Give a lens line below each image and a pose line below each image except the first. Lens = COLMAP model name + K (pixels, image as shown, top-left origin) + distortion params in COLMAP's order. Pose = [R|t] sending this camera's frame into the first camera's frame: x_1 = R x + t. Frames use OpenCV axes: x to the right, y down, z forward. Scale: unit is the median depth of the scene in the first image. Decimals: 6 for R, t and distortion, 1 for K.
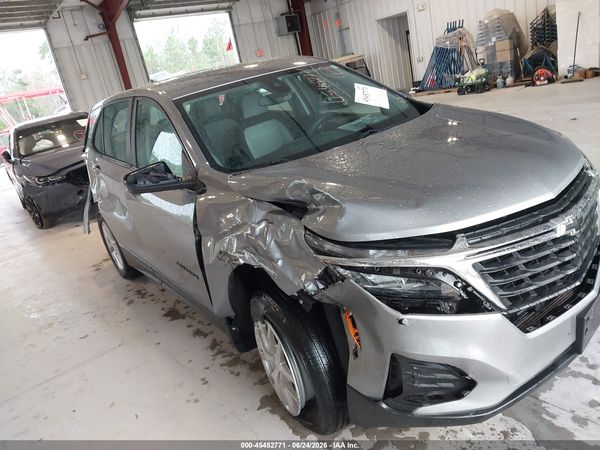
lens RADIAL K [[476.0, 0, 300.2], [0, 476.0, 220.7], [0, 0, 1]] dist [0.021125, -0.024694]
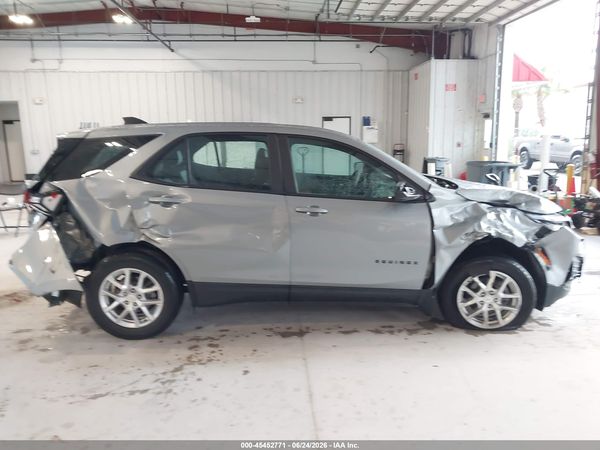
lens RADIAL K [[476.0, 0, 302.7], [0, 476.0, 222.8], [0, 0, 1]] dist [0.021125, -0.024694]
pose [[0.545024, 0.044460, 0.837241, -1.726286], [0.151020, 0.977054, -0.150196, 0.175292], [-0.824707, 0.208301, 0.525804, 0.550764]]
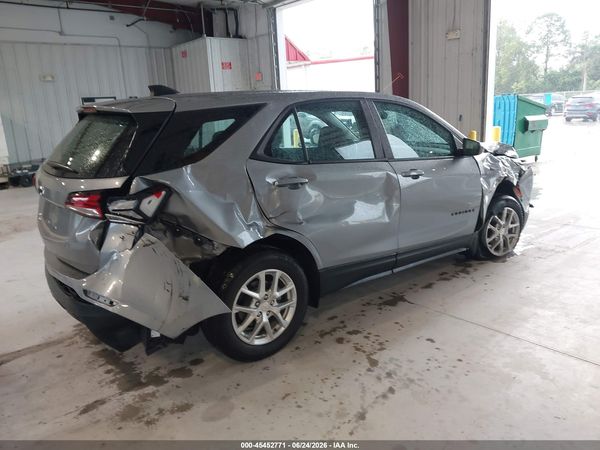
lens RADIAL K [[476.0, 0, 303.1], [0, 476.0, 223.2], [0, 0, 1]] dist [0.021125, -0.024694]
pose [[-0.031499, -0.032209, 0.998985, -1.967248], [0.356451, 0.933399, 0.041334, -0.122570], [-0.933783, 0.357391, -0.017921, 1.713102]]
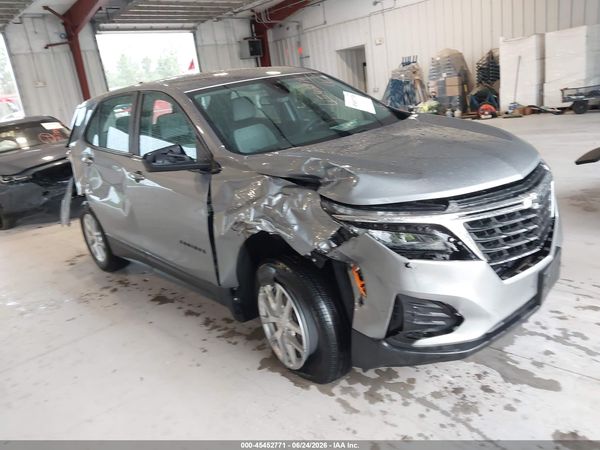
lens RADIAL K [[476.0, 0, 296.1], [0, 476.0, 223.2], [0, 0, 1]] dist [0.021125, -0.024694]
pose [[0.993661, 0.040095, 0.105028, -0.131433], [-0.034693, 0.998004, -0.052767, 0.111774], [-0.106934, 0.048789, 0.993068, -0.125895]]
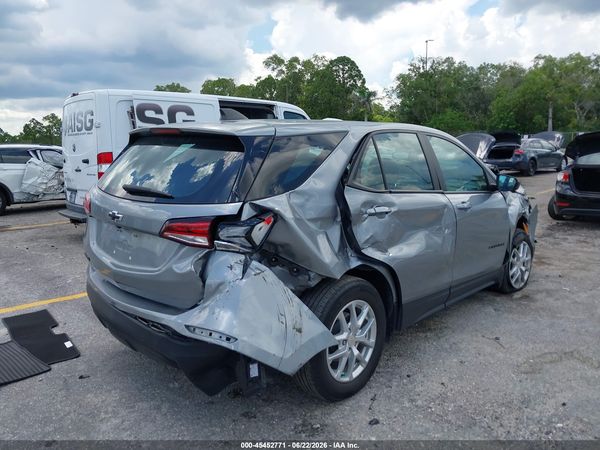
lens RADIAL K [[476.0, 0, 298.2], [0, 476.0, 224.3], [0, 0, 1]] dist [0.021125, -0.024694]
pose [[-0.171054, 0.046409, 0.984168, -1.880130], [0.348124, 0.937307, 0.016306, -0.241109], [-0.921711, 0.345402, -0.176486, 2.093452]]
